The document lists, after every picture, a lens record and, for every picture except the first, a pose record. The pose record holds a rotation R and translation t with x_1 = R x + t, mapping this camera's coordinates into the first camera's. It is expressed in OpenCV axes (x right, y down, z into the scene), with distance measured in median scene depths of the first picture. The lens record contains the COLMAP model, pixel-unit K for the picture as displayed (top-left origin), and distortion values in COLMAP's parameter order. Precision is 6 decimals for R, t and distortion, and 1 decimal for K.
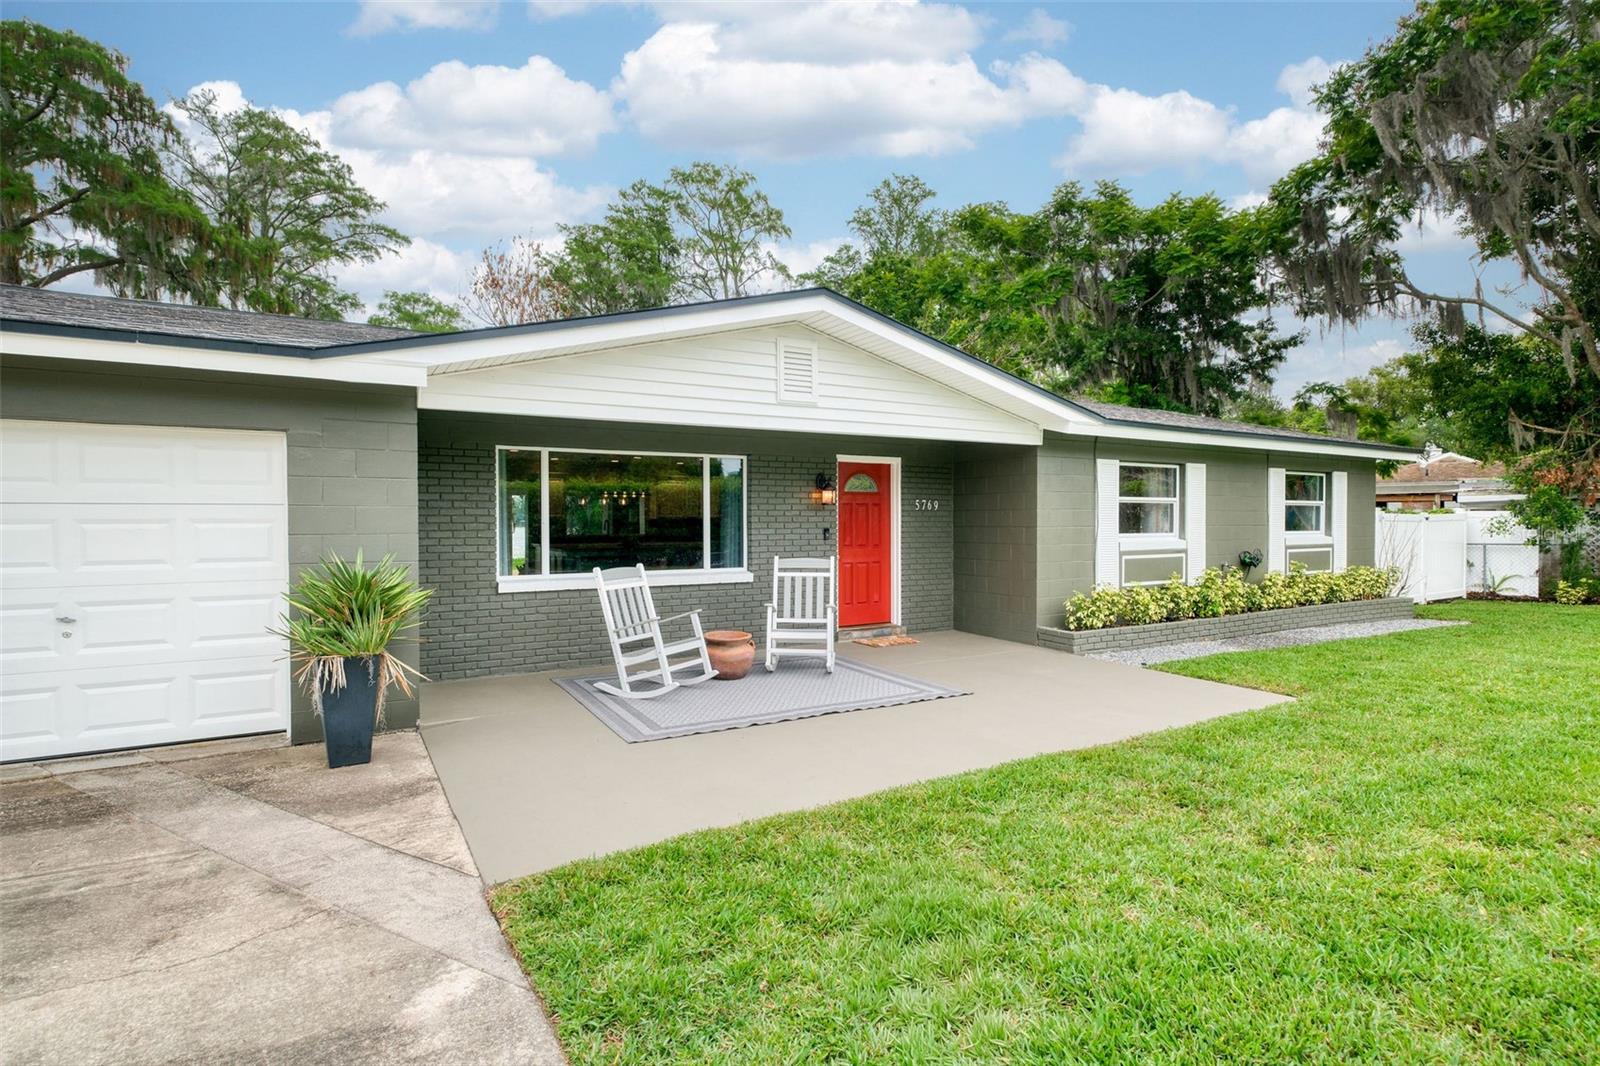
lens RADIAL K [[807.3, 0, 806.3], [0, 807.3, 540.5], [0, 0, 1]] dist [-0.001253, 0.000004]
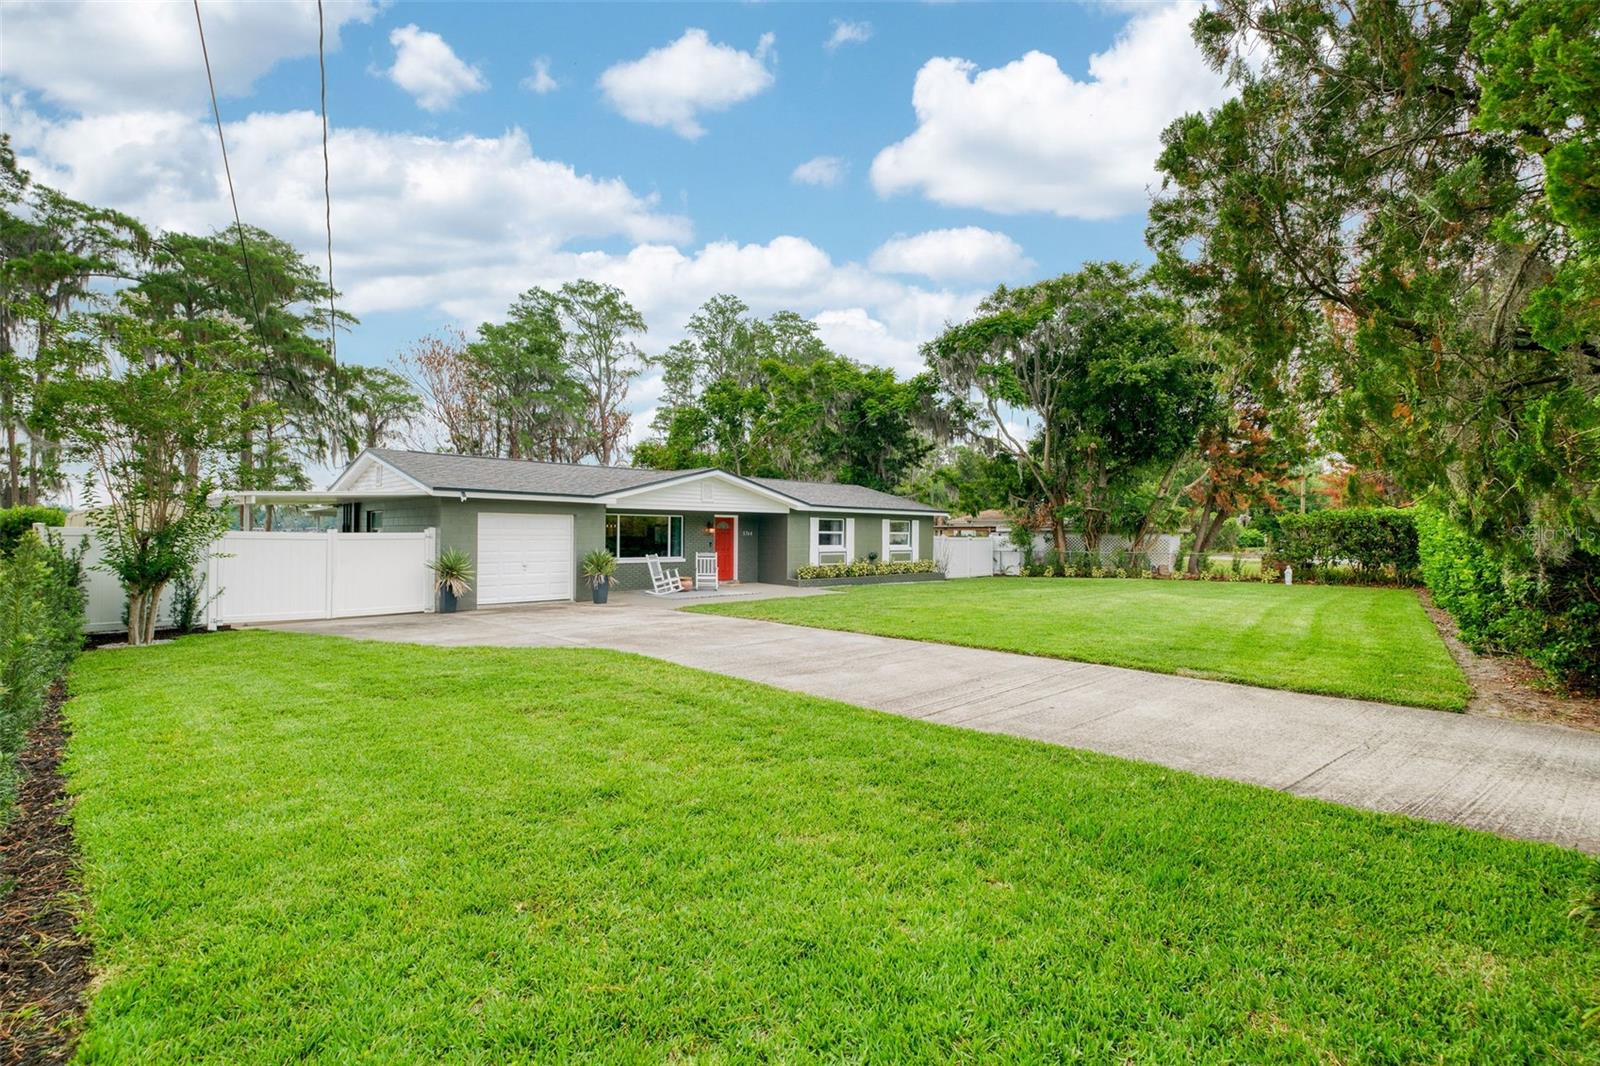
lens RADIAL K [[772.2, 0, 802.2], [0, 772.2, 537.6], [0, 0, 1]] dist [-0.000141, -0.000050]
pose [[0.972833, 0.008957, 0.231333, -0.203231], [-0.005262, 0.999849, -0.016583, 0.007167], [-0.231447, 0.014915, 0.972733, -1.157988]]
